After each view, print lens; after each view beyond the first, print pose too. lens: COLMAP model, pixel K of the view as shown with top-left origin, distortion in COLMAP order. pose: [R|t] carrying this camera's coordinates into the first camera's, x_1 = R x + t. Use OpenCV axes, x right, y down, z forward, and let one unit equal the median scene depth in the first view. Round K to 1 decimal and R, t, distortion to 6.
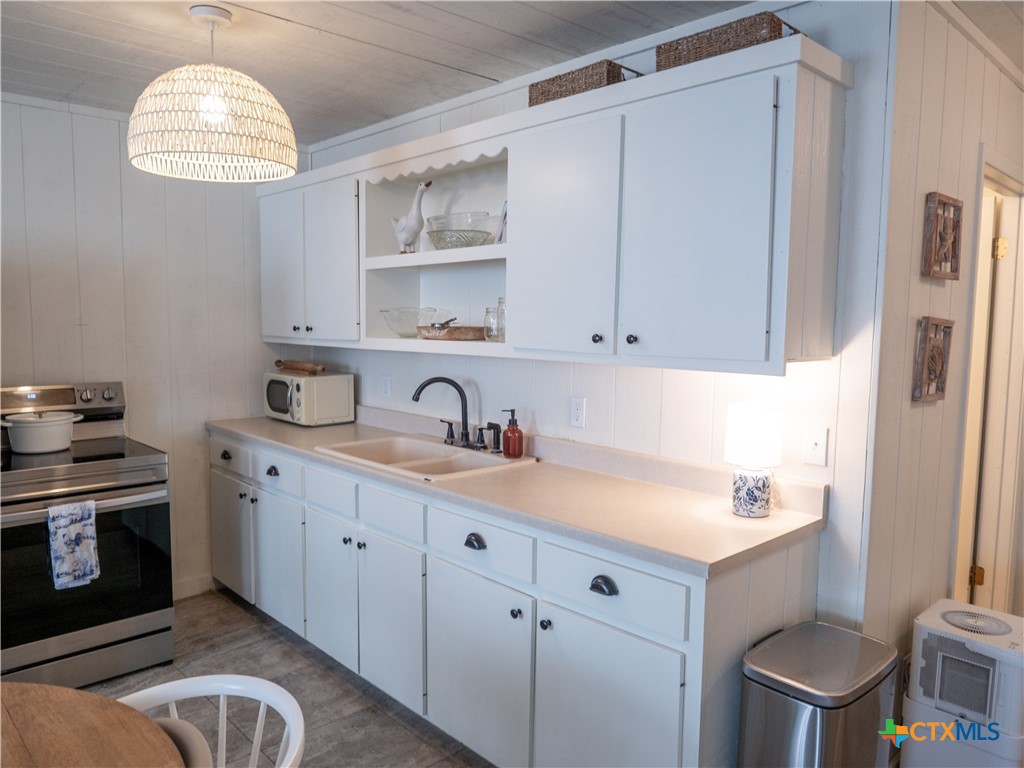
lens RADIAL K [[738.6, 0, 506.1], [0, 738.6, 381.8], [0, 0, 1]] dist [-0.022364, 0.004358]
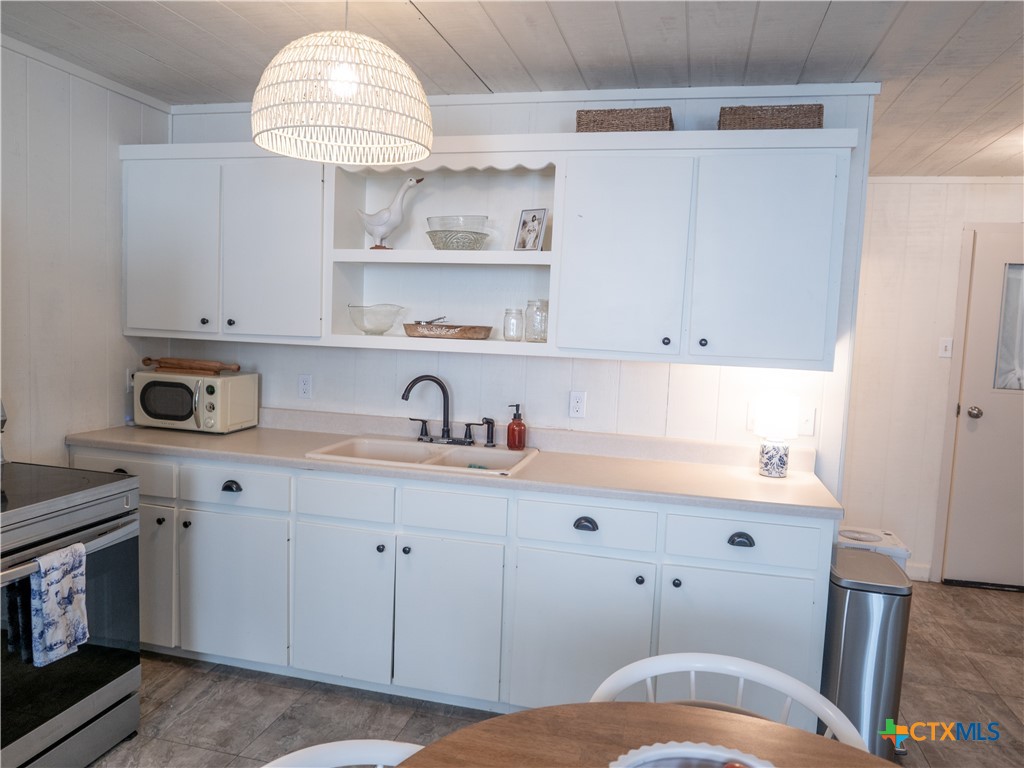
lens RADIAL K [[738.6, 0, 506.1], [0, 738.6, 381.8], [0, 0, 1]] dist [-0.022364, 0.004358]
pose [[0.840997, -0.021299, 0.540621, -0.558445], [0.015117, 0.999760, 0.015871, -0.012066], [-0.540829, -0.005175, 0.841116, 0.104115]]
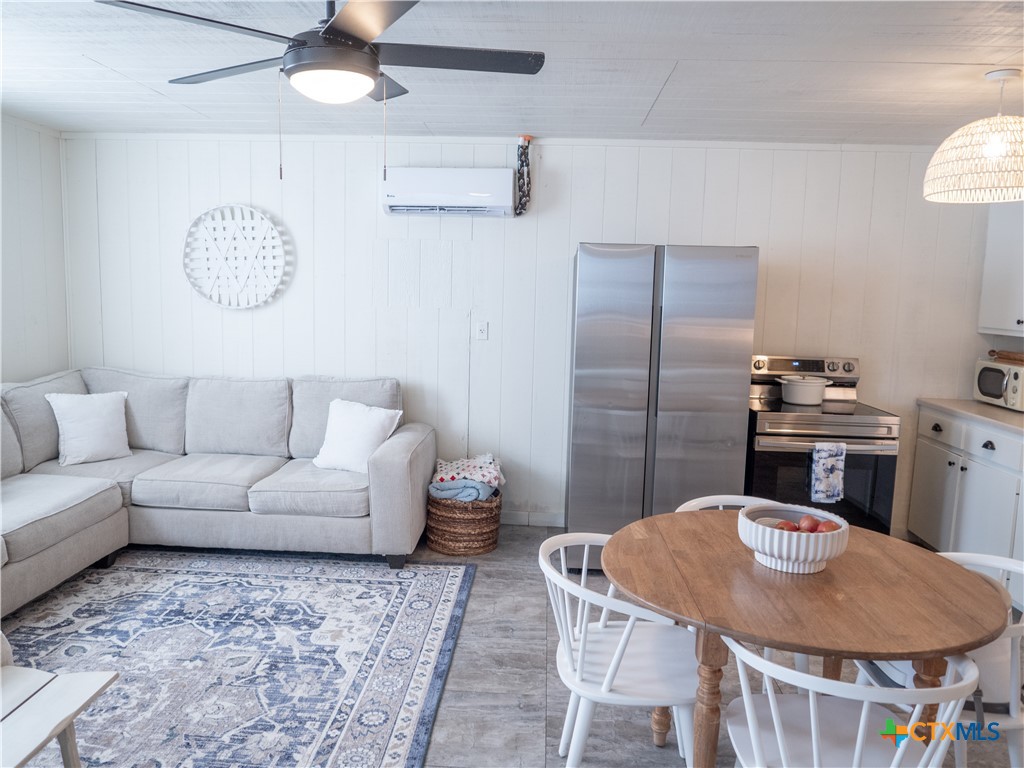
lens RADIAL K [[740.2, 0, 512.0], [0, 740.2, 384.0], [0, 0, 1]] dist [-0.006793, -0.004274]
pose [[0.695234, 0.097267, -0.712172, -0.024750], [-0.082950, 0.995039, 0.054923, 0.026539], [0.713981, 0.020891, 0.699853, -0.375137]]
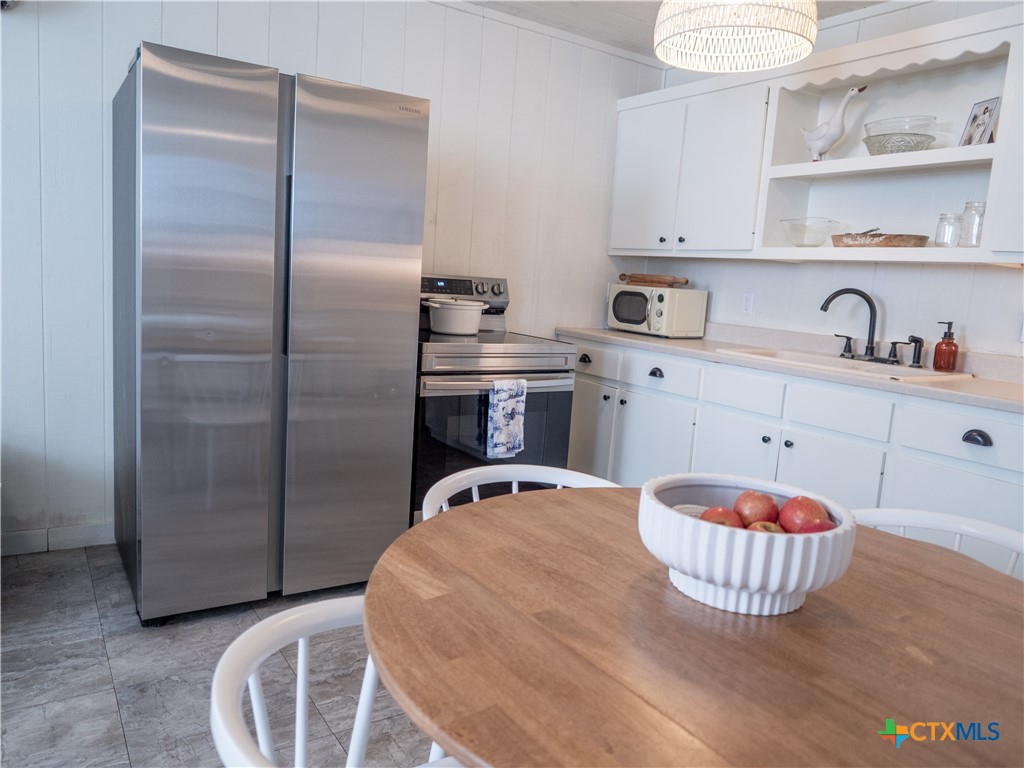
lens RADIAL K [[738.6, 0, 506.1], [0, 738.6, 381.8], [0, 0, 1]] dist [-0.022364, 0.004358]
pose [[0.983405, 0.080796, -0.162439, -0.387408], [-0.073025, 0.995907, 0.053265, 0.102781], [0.166078, -0.040519, 0.985280, -0.052414]]
